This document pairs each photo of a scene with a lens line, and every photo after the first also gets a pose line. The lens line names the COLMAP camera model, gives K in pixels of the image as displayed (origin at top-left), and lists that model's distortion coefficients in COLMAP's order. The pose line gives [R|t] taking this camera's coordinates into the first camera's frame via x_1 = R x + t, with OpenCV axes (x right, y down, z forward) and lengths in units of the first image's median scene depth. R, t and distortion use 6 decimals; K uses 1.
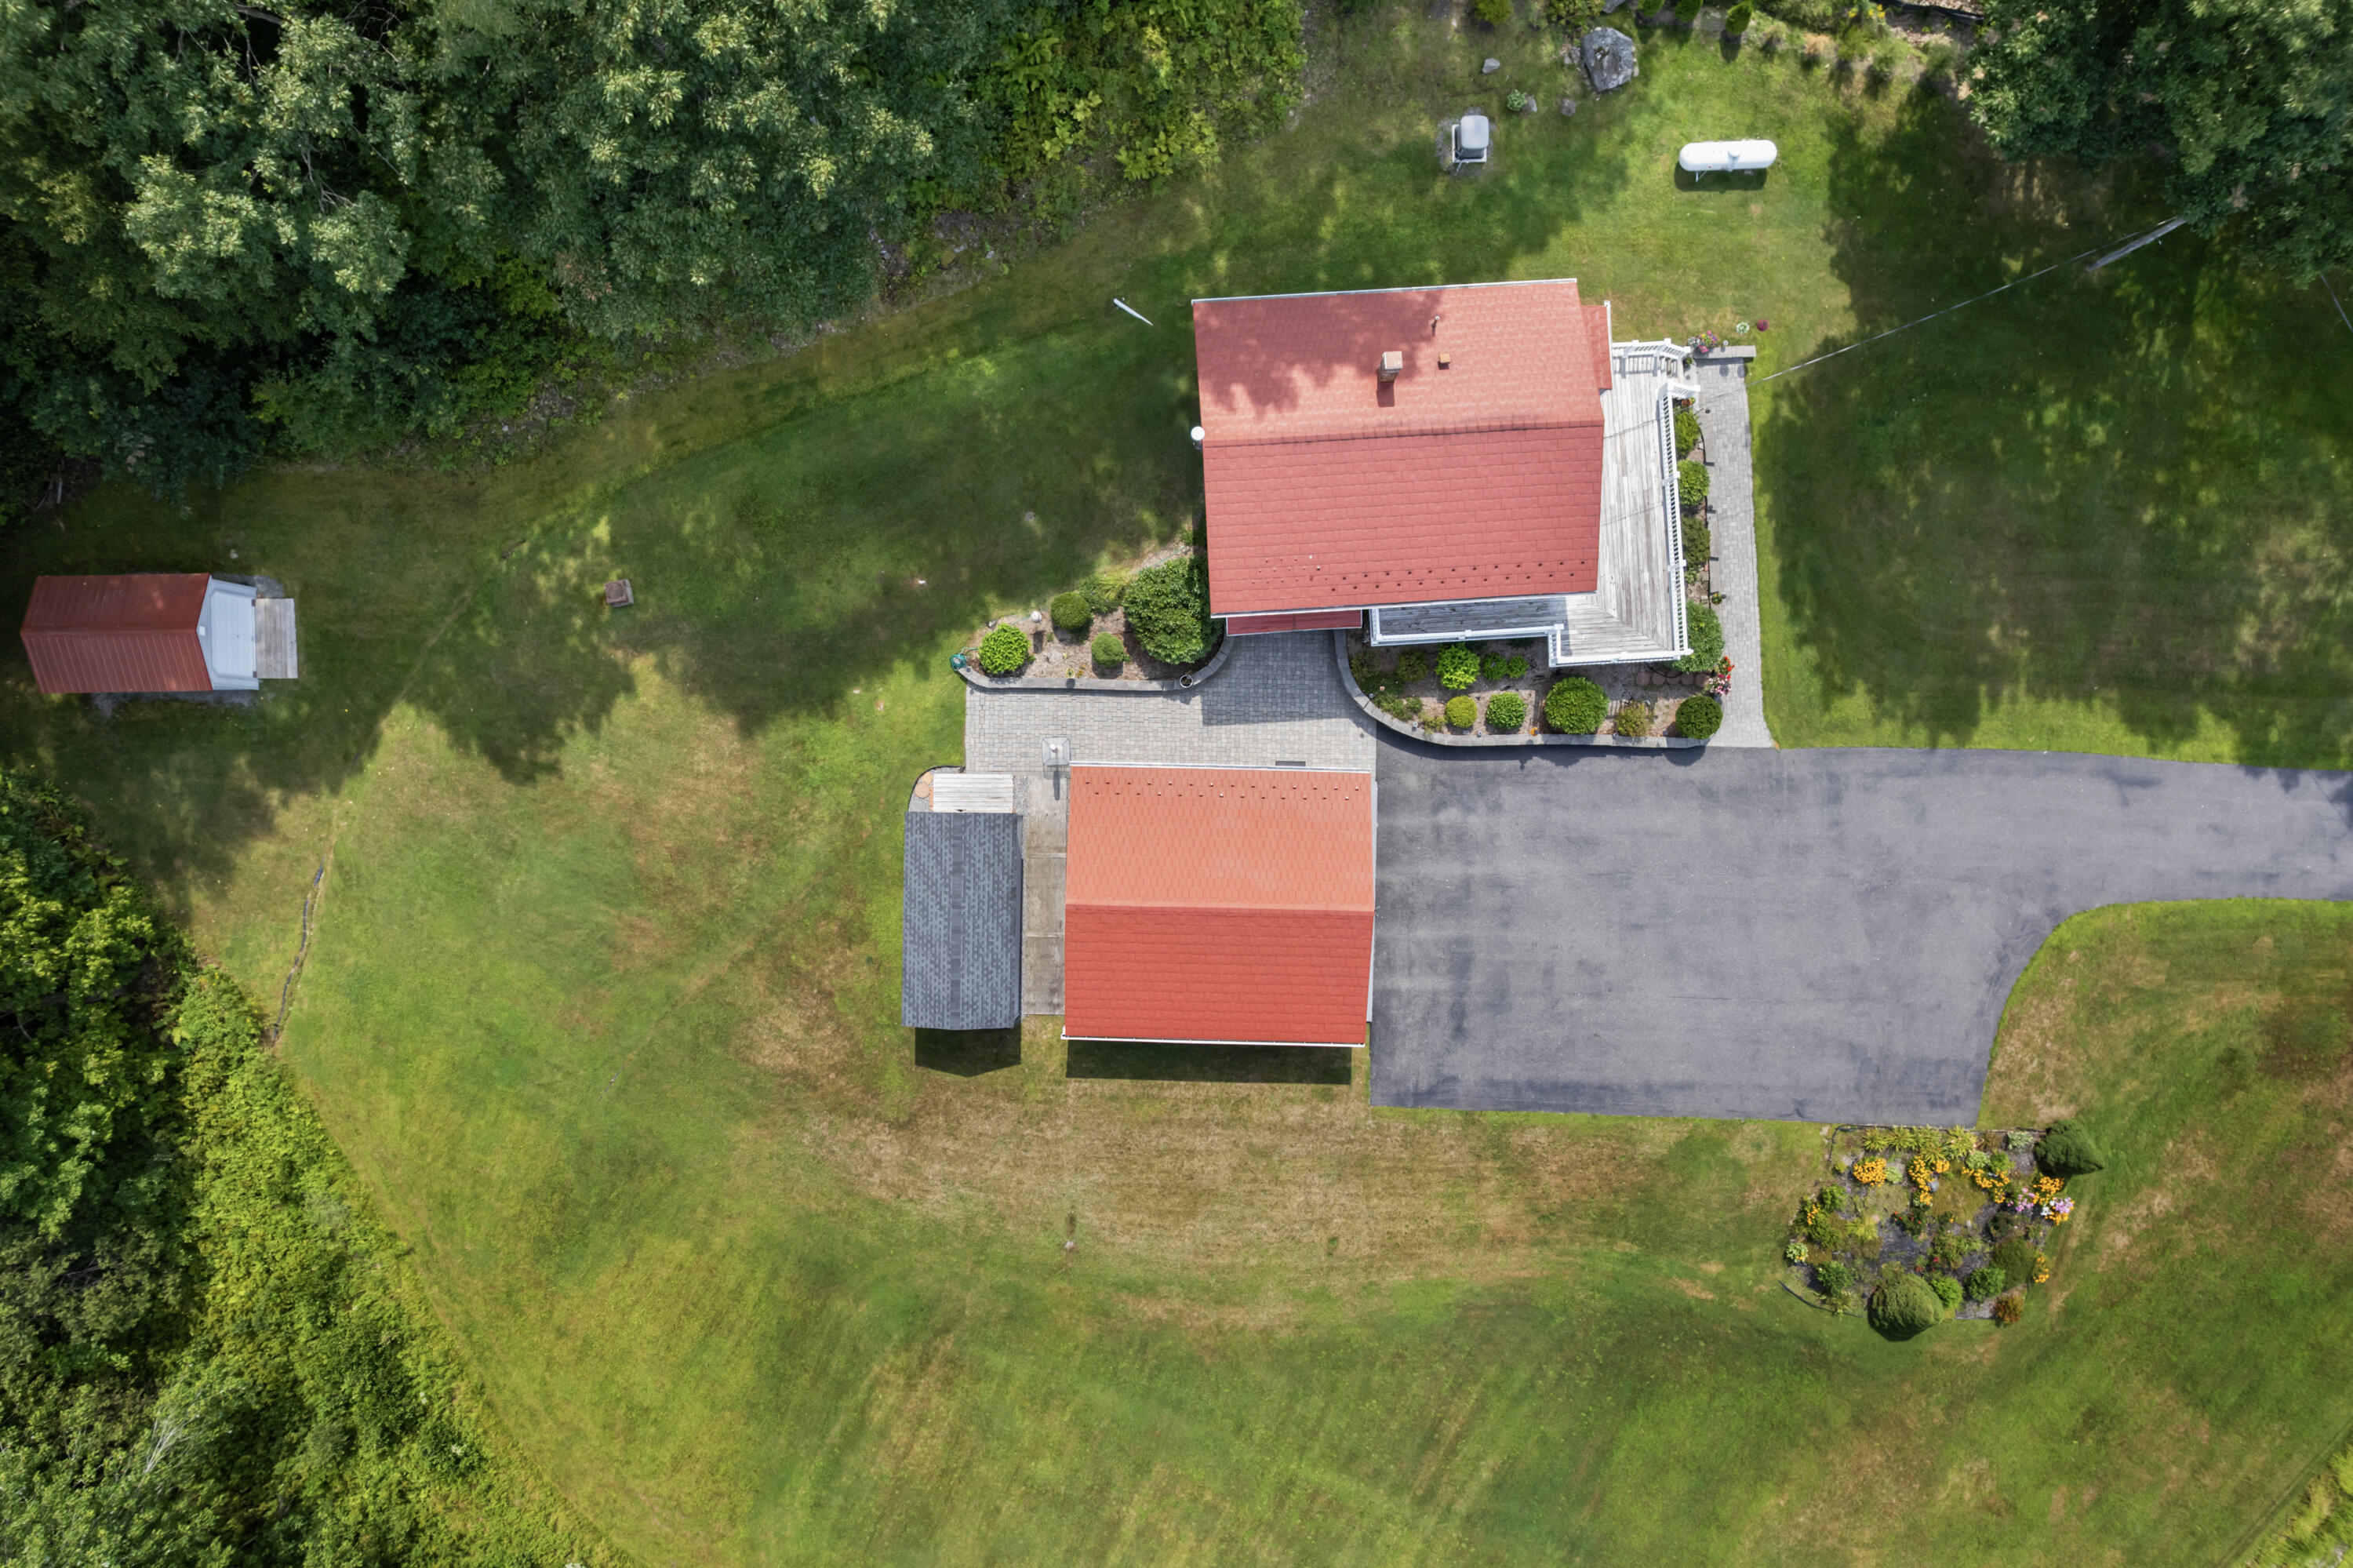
lens RADIAL K [[1519.3, 0, 1180.9], [0, 1519.3, 792.4], [0, 0, 1]] dist [-0.073216, 0.071157]
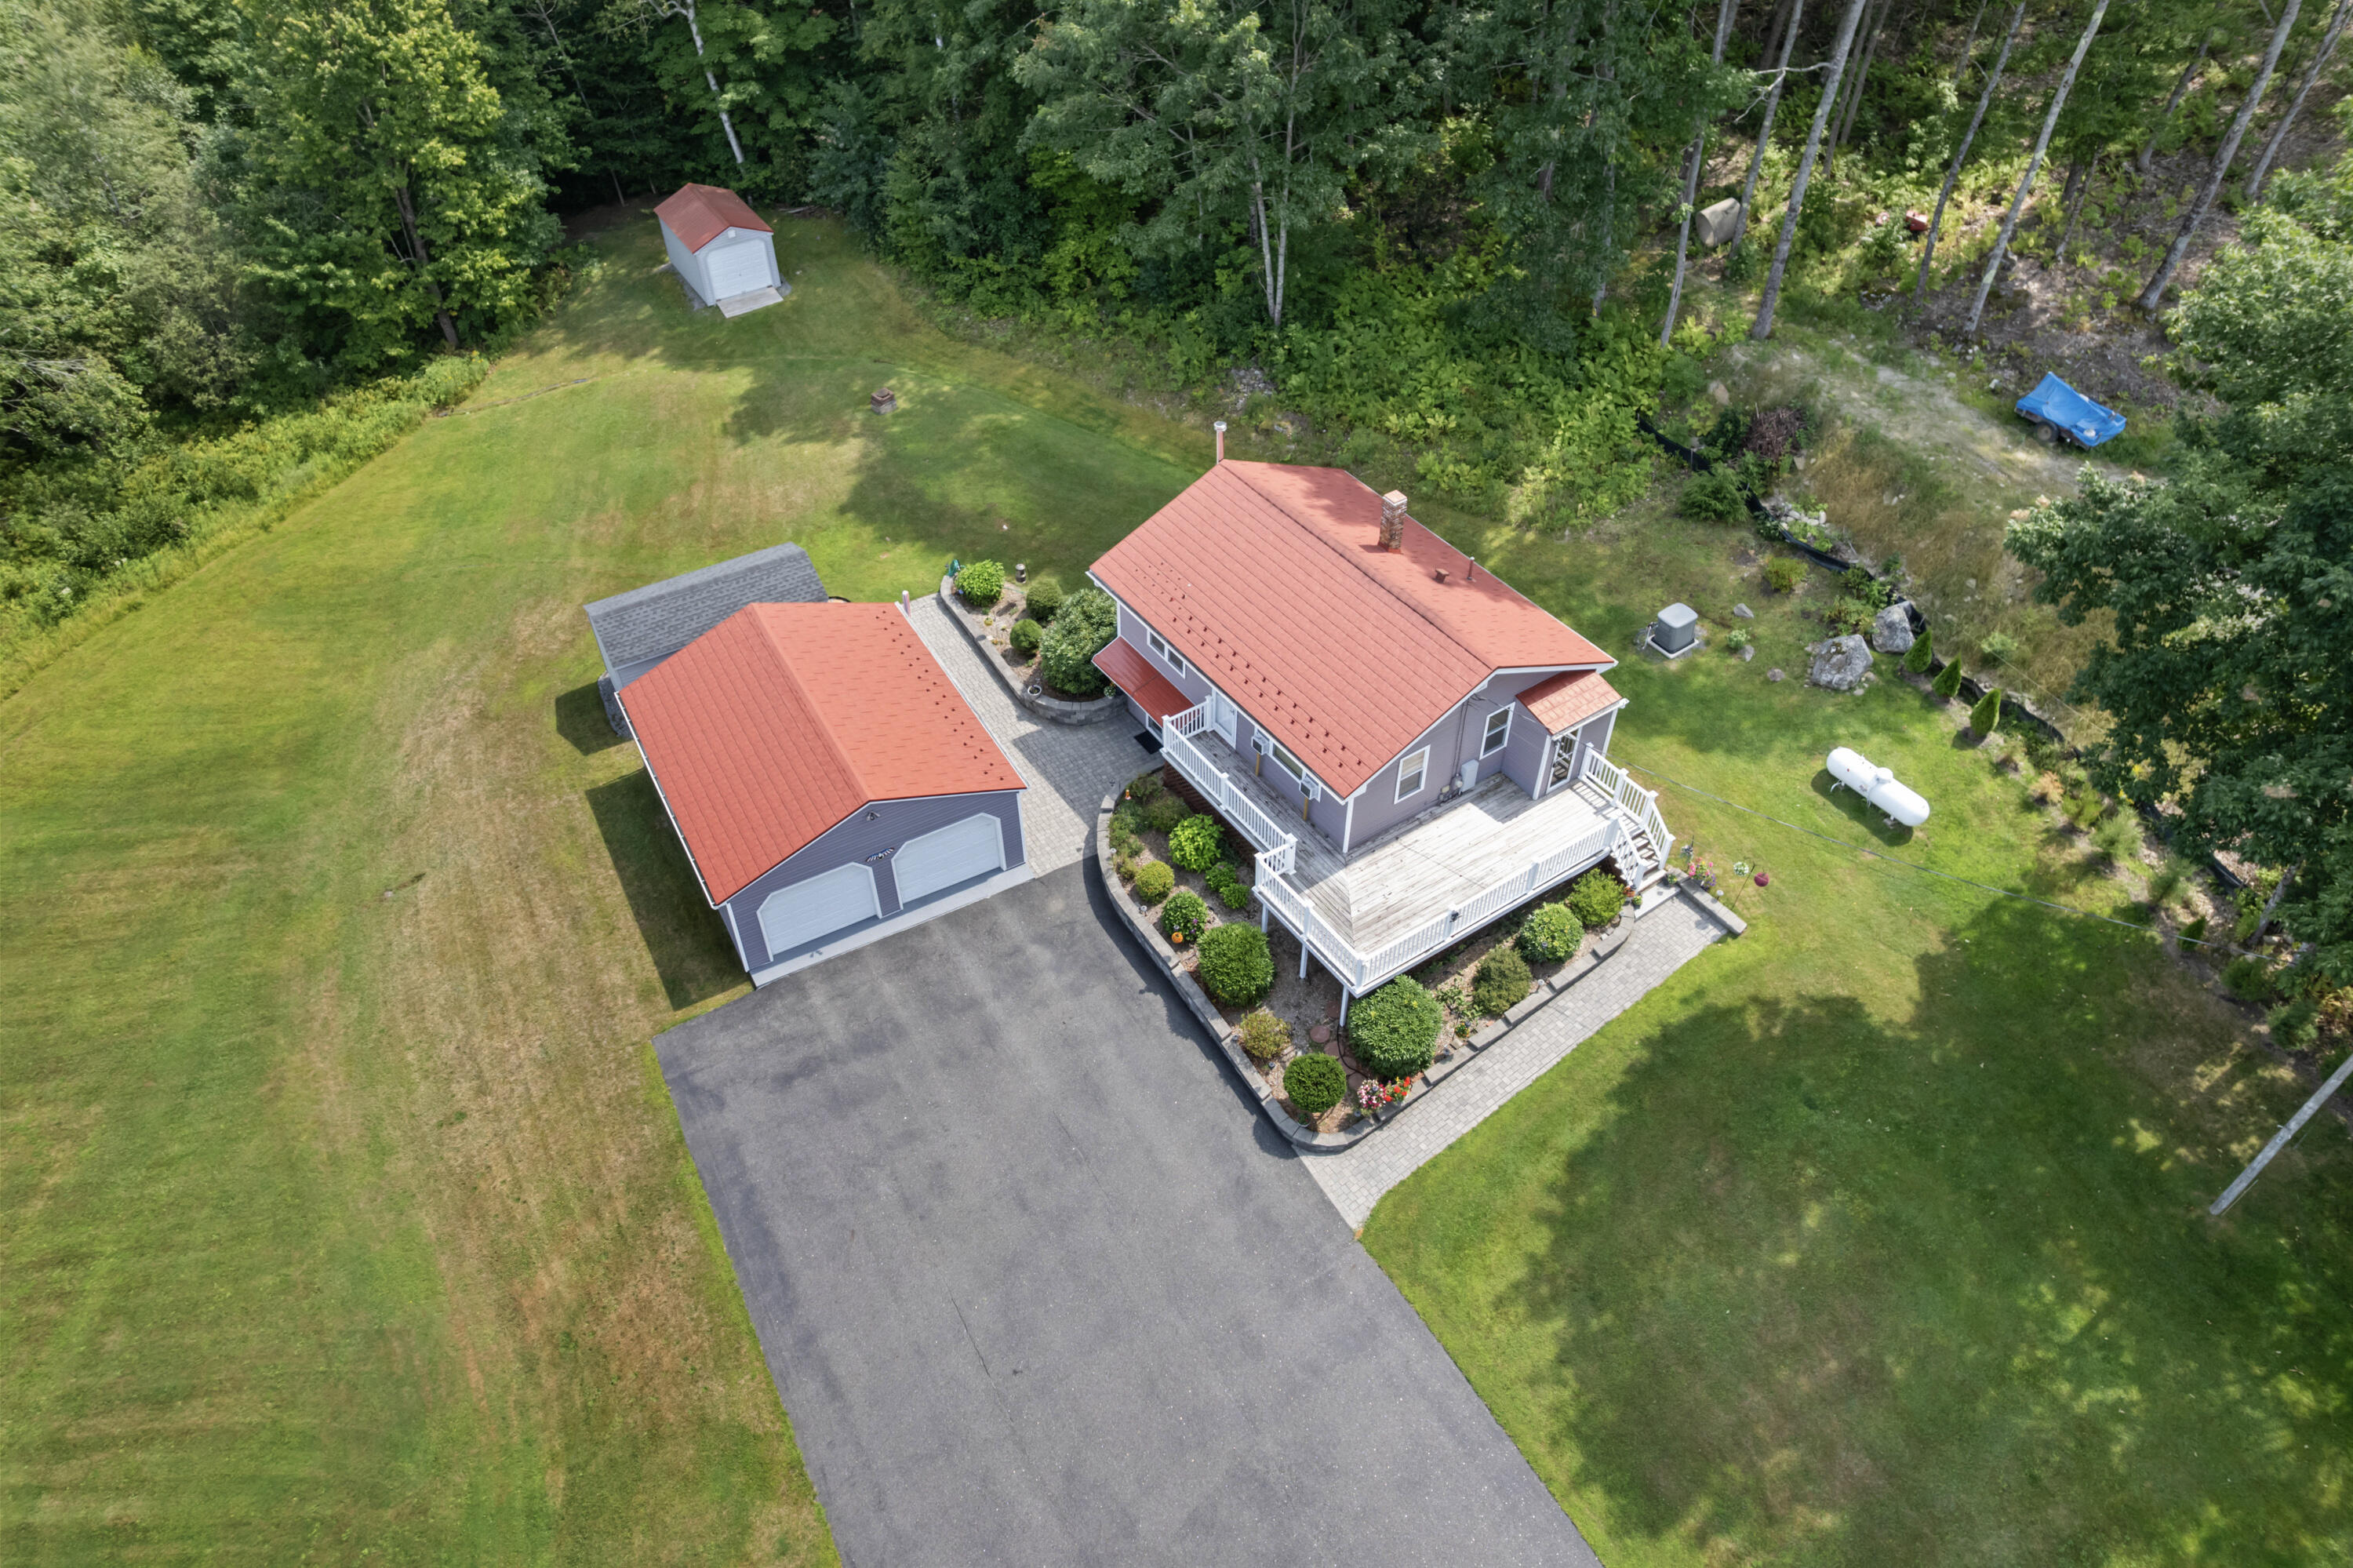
lens RADIAL K [[1519.3, 0, 1180.9], [0, 1519.3, 792.4], [0, 0, 1]] dist [-0.073216, 0.071157]
pose [[0.515835, 0.593589, -0.617711, 0.651652], [-0.856675, 0.361412, -0.368089, 0.212490], [0.004755, 0.719051, 0.694942, 0.390258]]
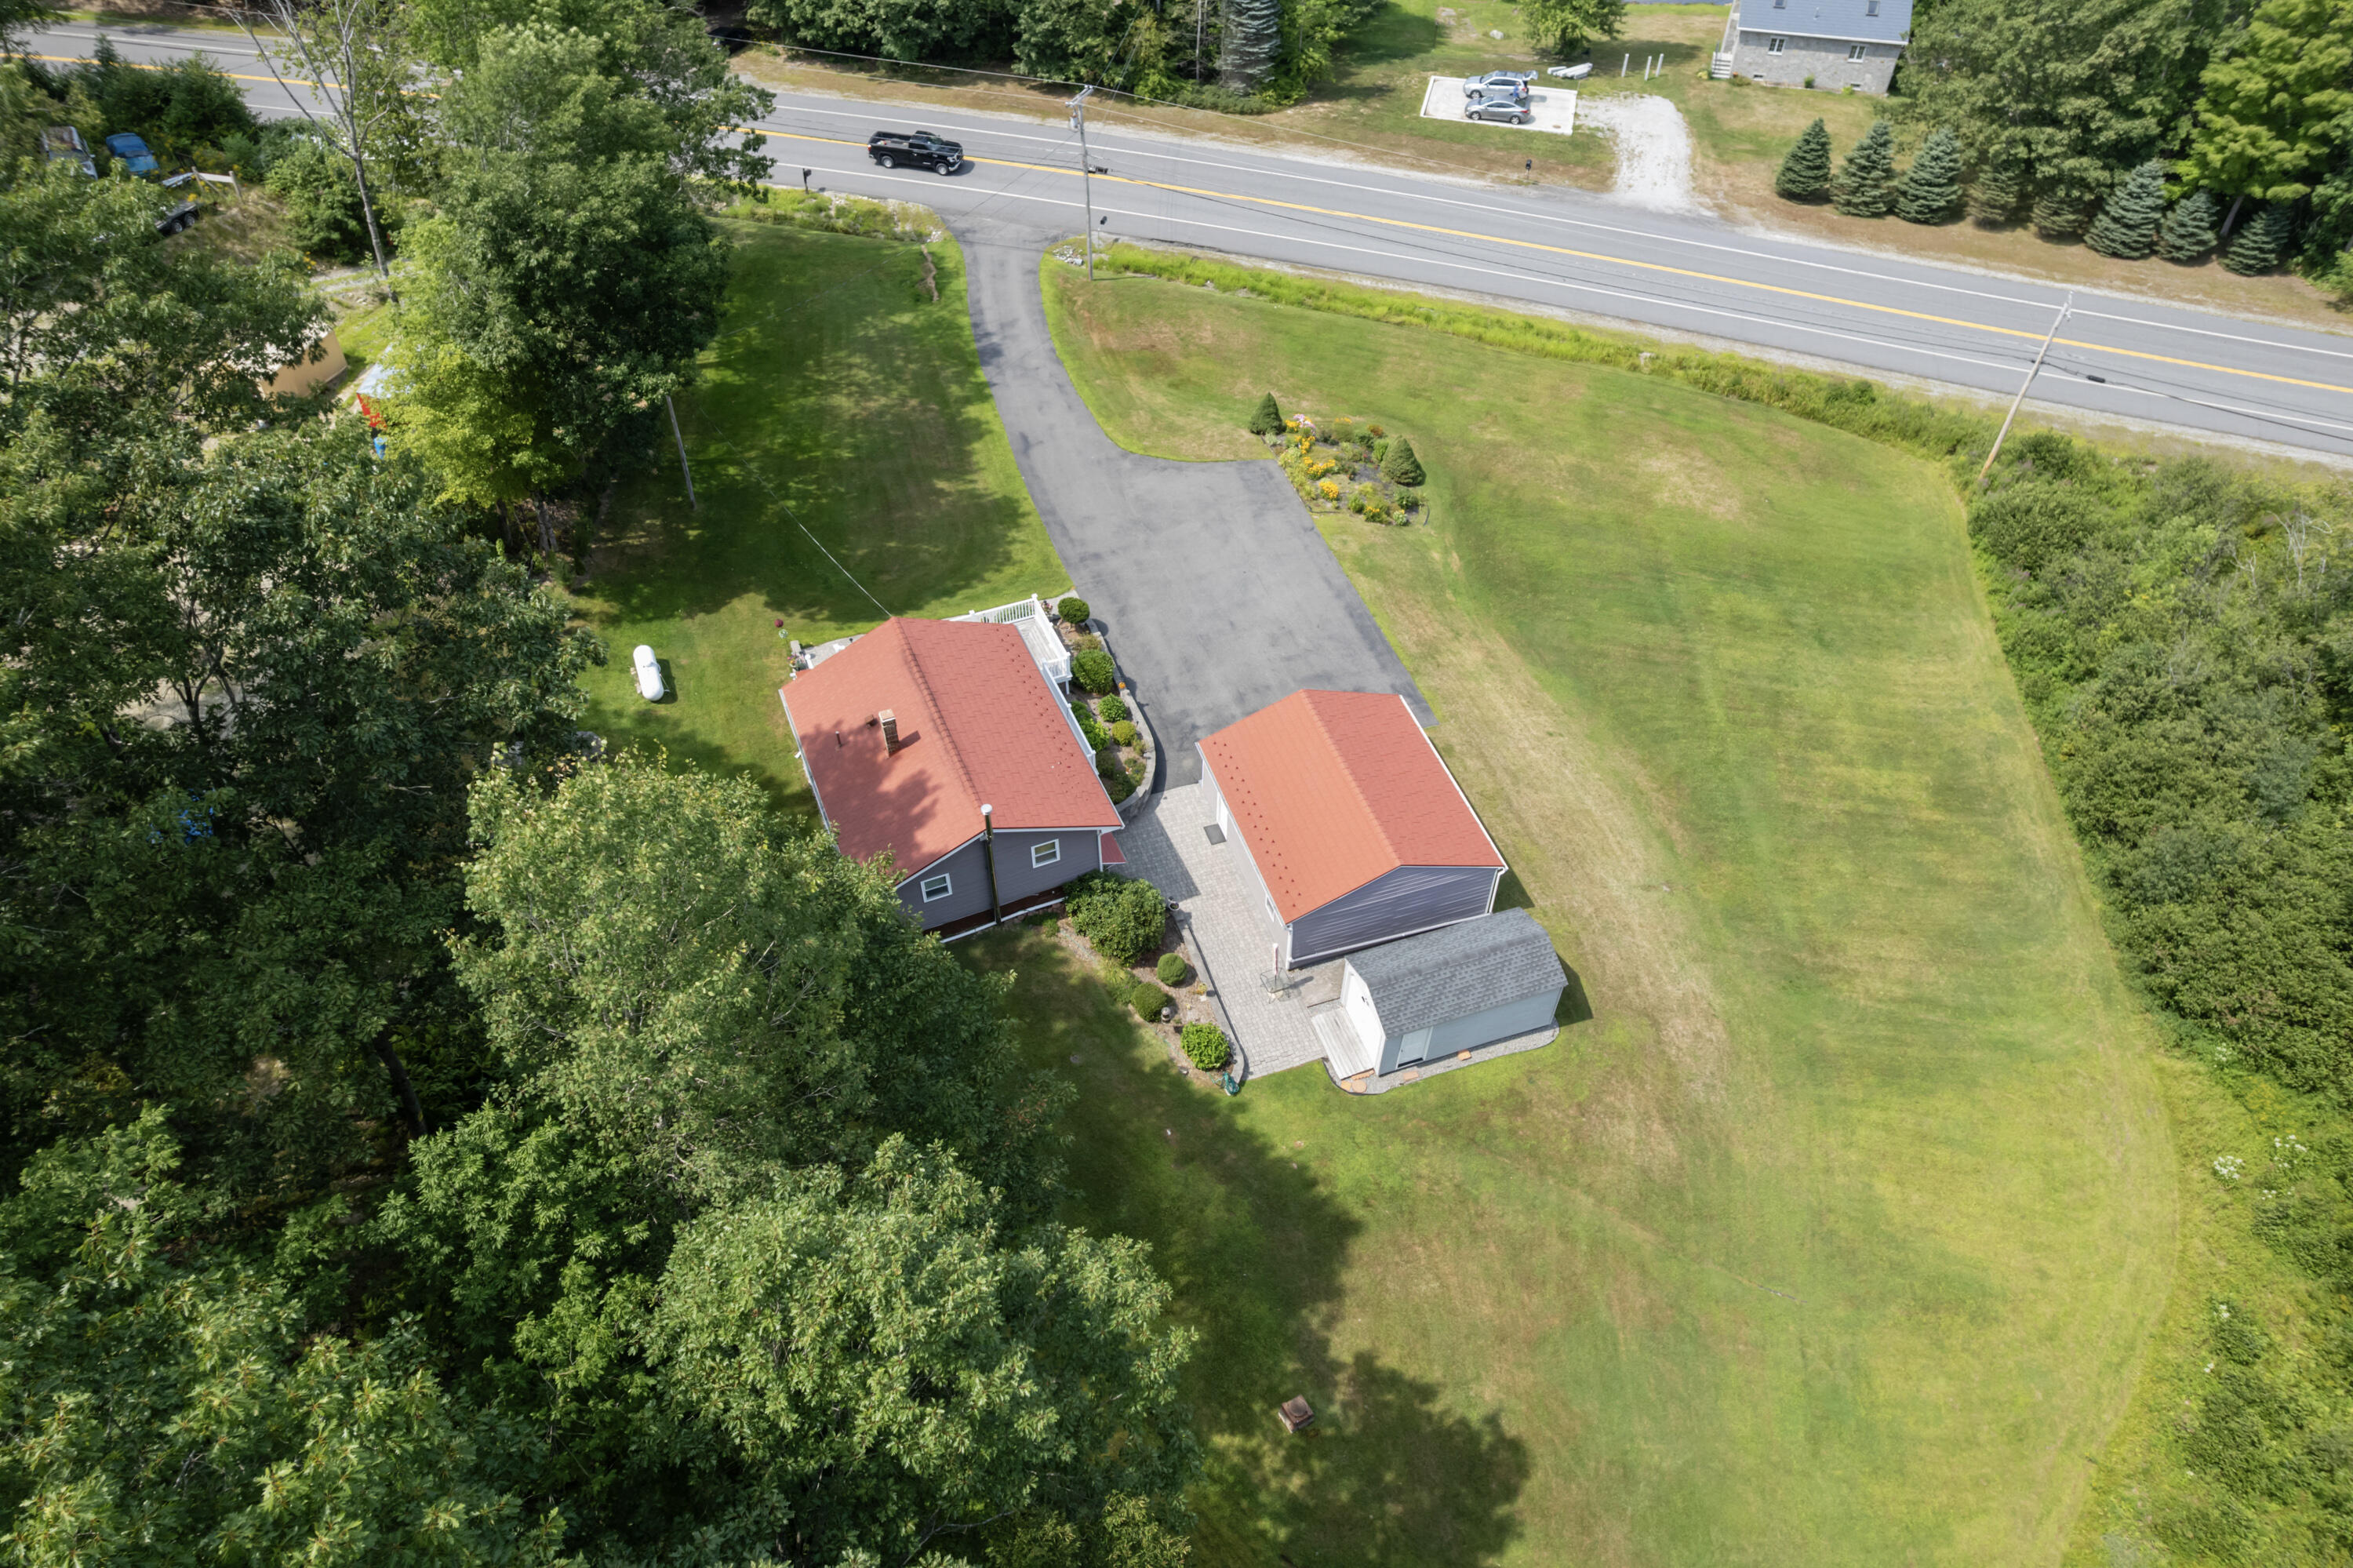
lens RADIAL K [[1519.3, 0, 1180.9], [0, 1519.3, 792.4], [0, 0, 1]] dist [-0.073216, 0.071157]
pose [[-0.337555, -0.692647, 0.637414, -0.642456], [0.941103, -0.234258, 0.243822, -0.316308], [-0.019563, 0.682175, 0.730927, 0.122667]]
